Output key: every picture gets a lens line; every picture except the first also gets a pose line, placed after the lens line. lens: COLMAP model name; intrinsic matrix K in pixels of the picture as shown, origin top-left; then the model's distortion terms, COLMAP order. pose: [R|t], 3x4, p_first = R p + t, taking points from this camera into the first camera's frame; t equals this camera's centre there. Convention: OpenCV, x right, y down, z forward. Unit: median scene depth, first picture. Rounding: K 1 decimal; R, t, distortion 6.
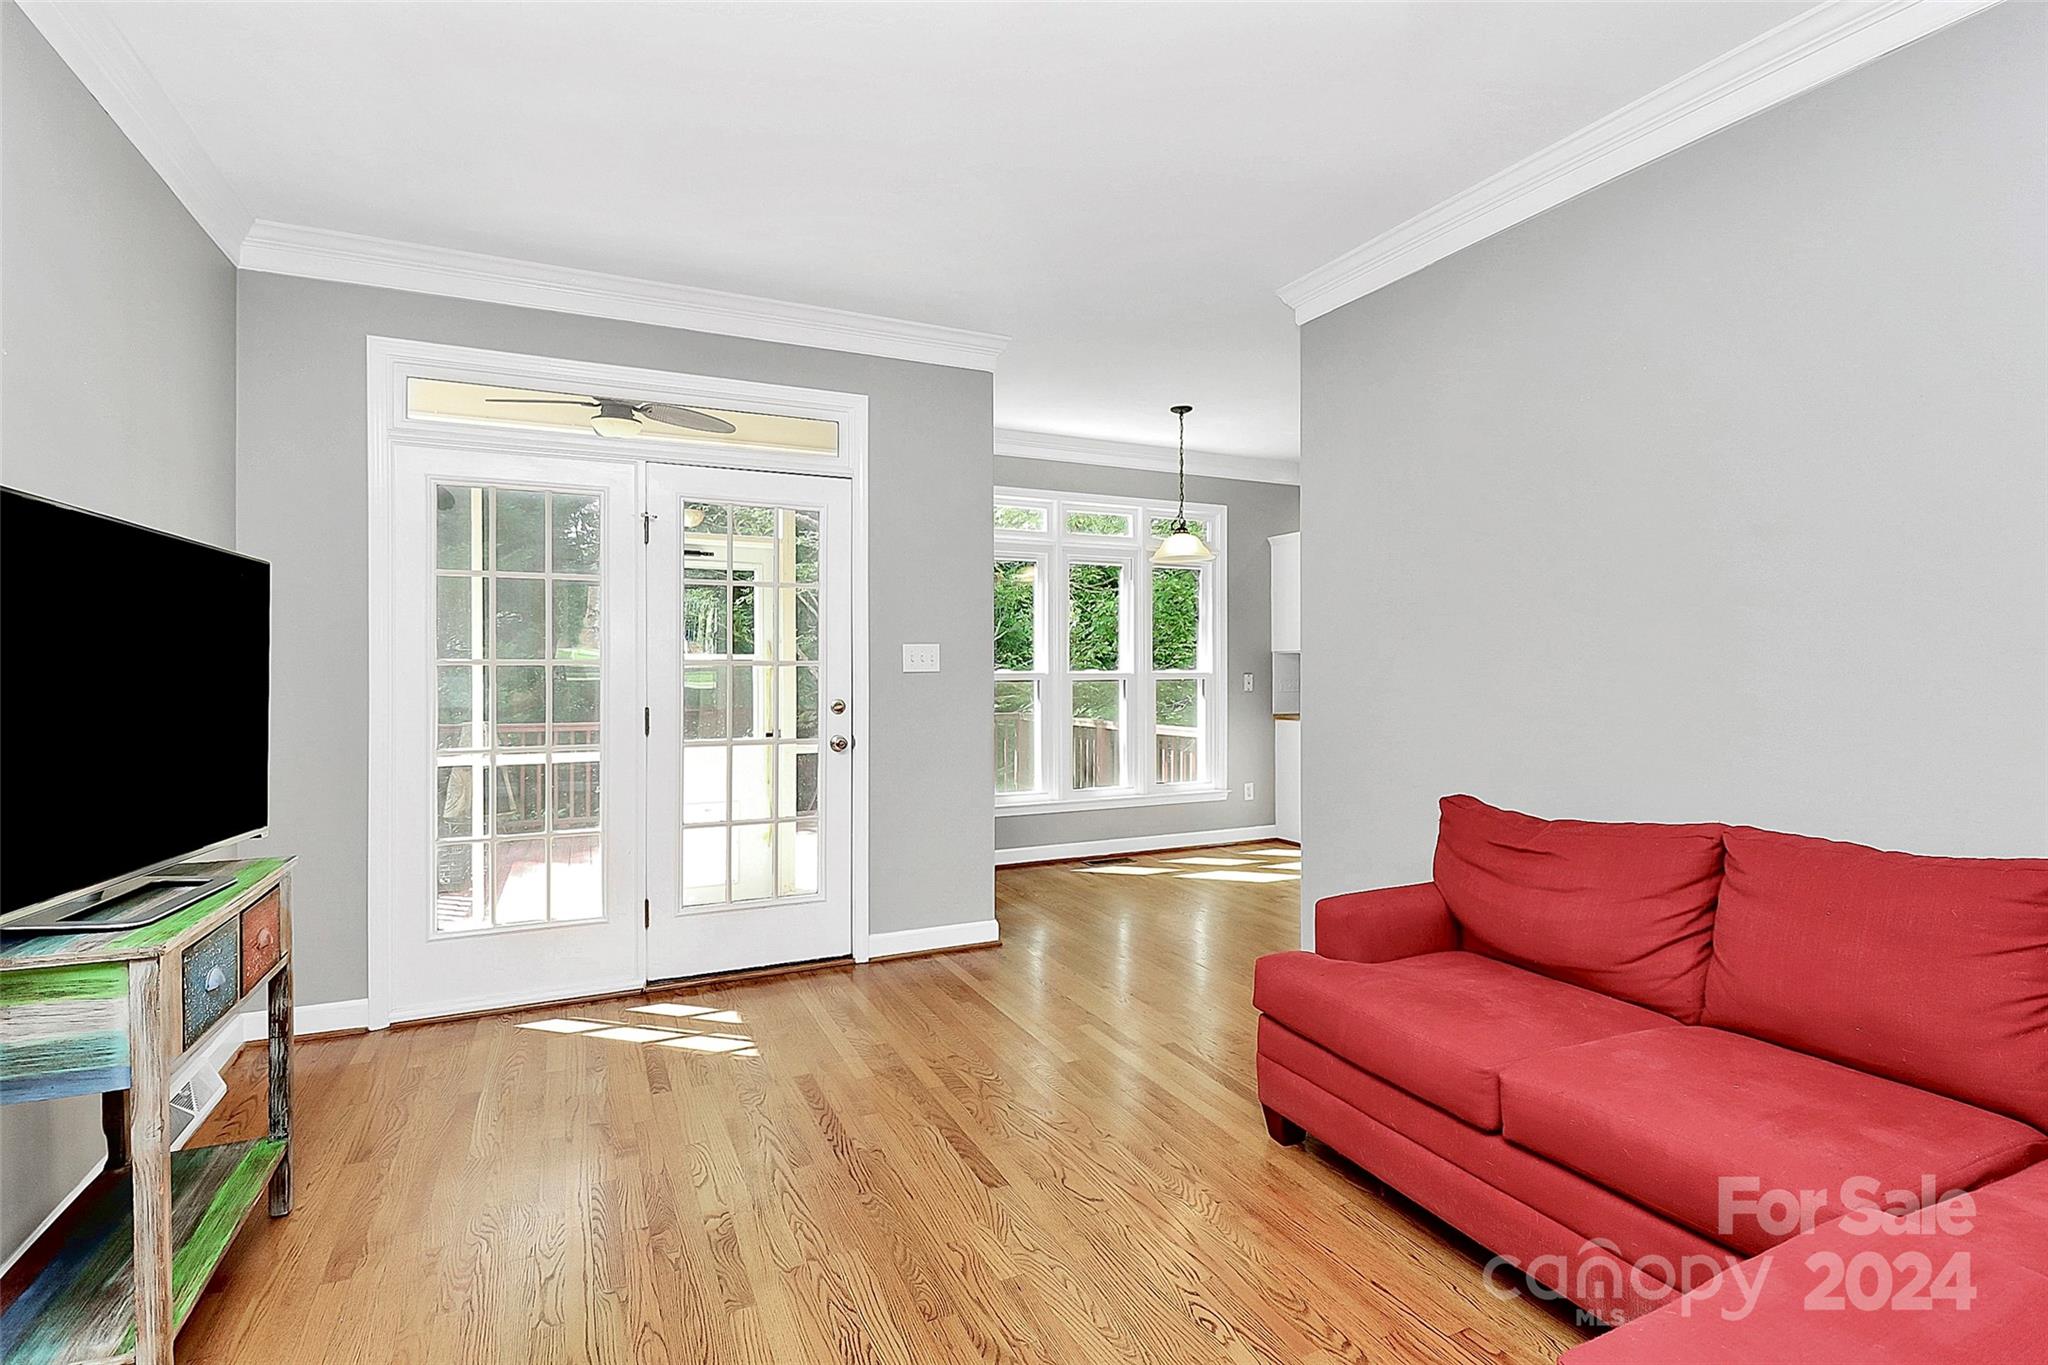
lens RADIAL K [[953.1, 0, 1026.3], [0, 953.1, 669.0], [0, 0, 1]] dist [-0.002276, -0.000457]
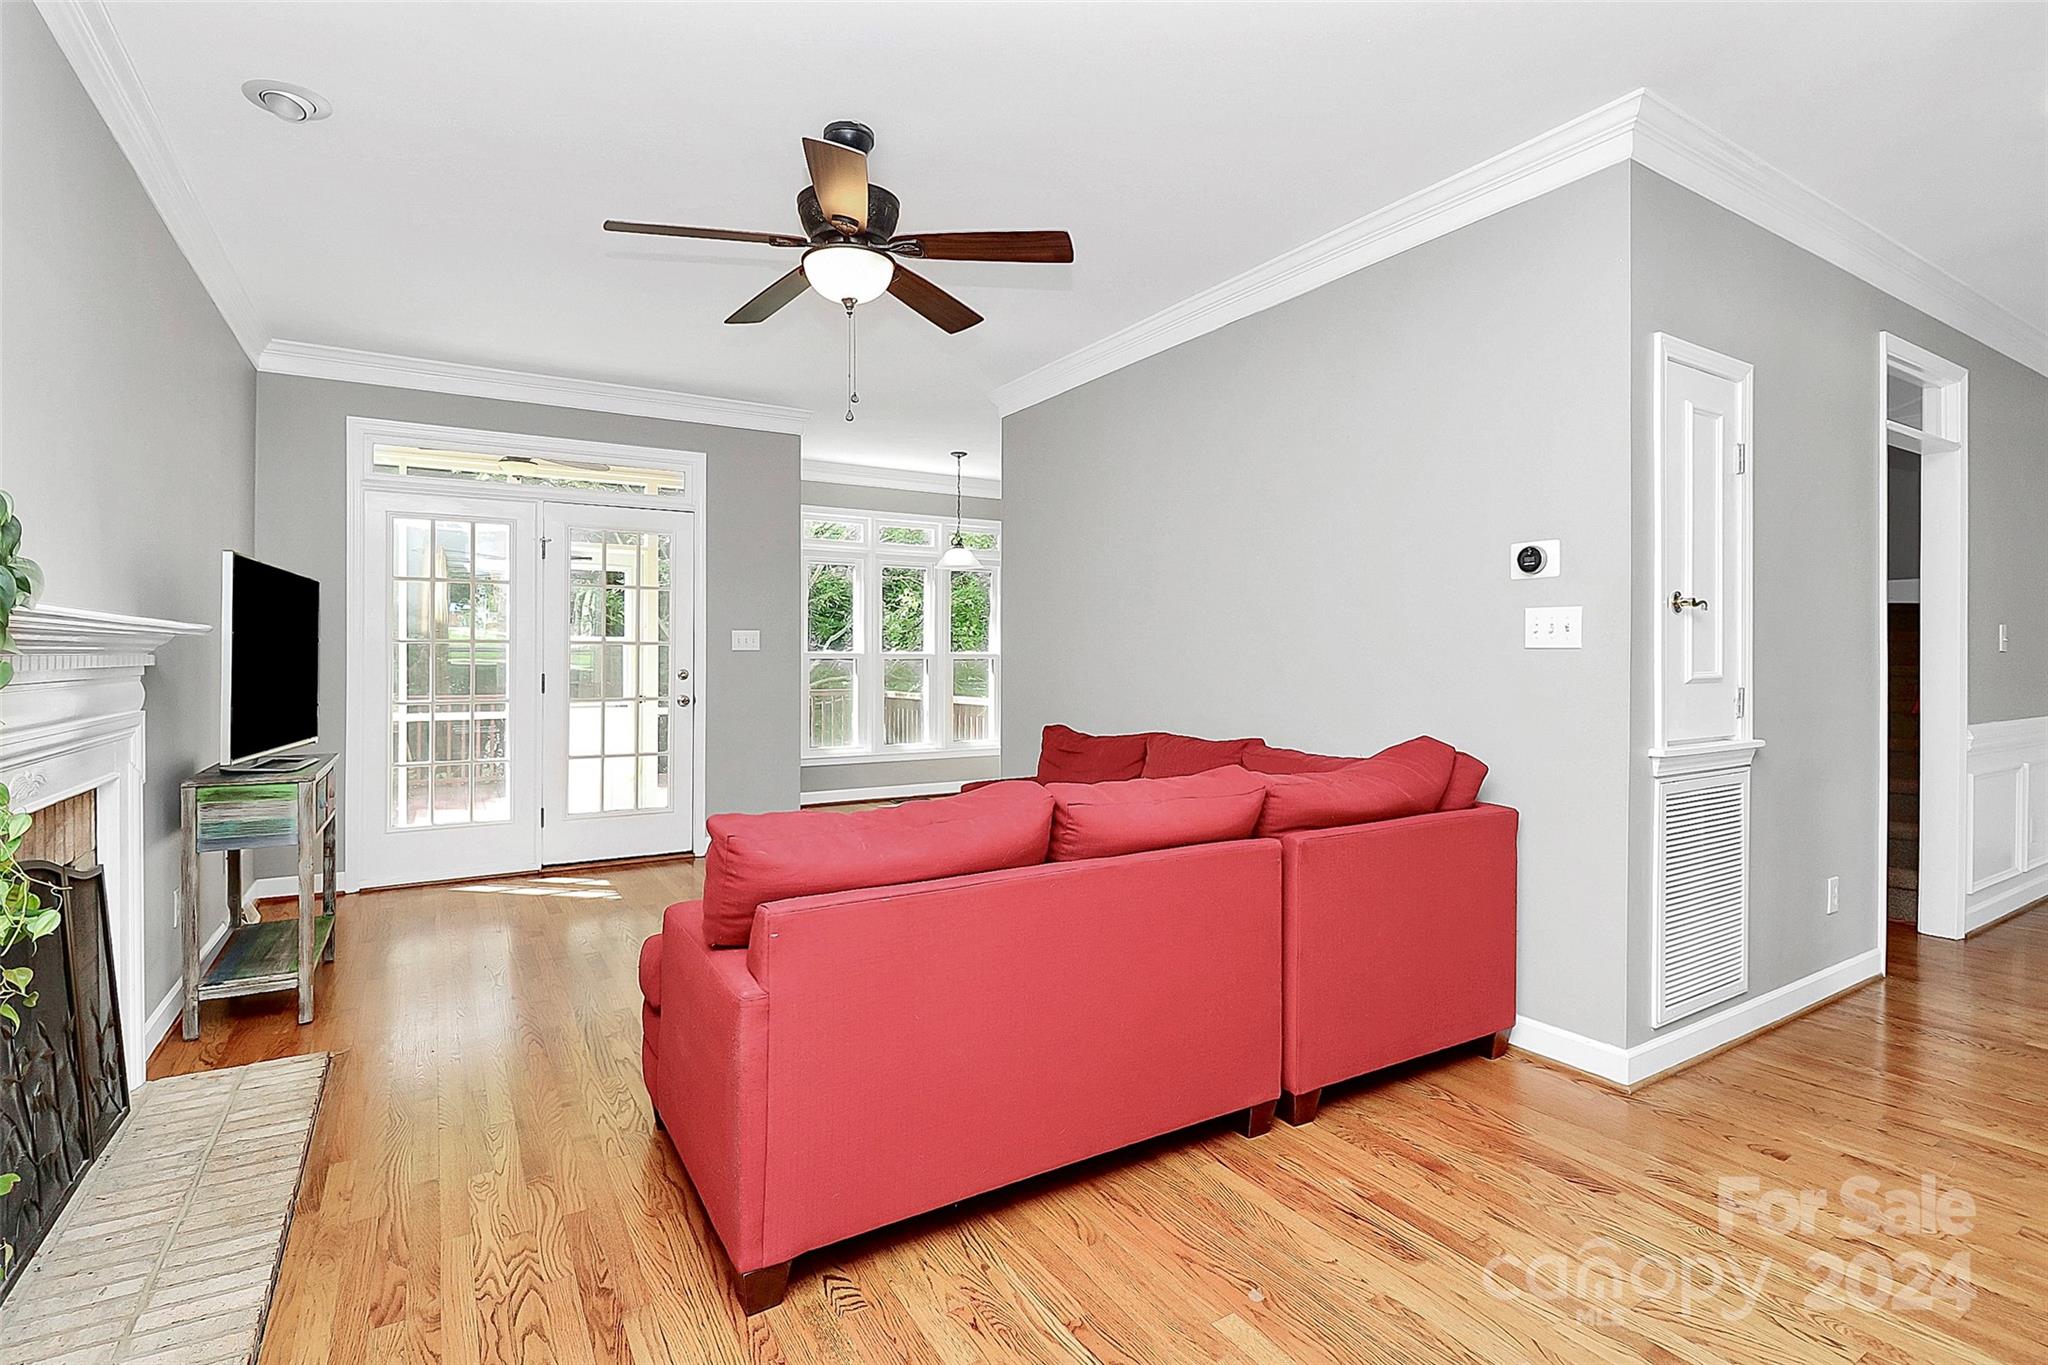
lens RADIAL K [[982.3, 0, 1018.5], [0, 982.3, 659.1], [0, 0, 1]] dist [-0.000292, -0.000267]
pose [[0.995555, 0.005636, 0.094012, 0.136292], [-0.006037, 0.999974, 0.003976, 0.006959], [-0.093987, -0.004526, 0.995563, -0.420358]]
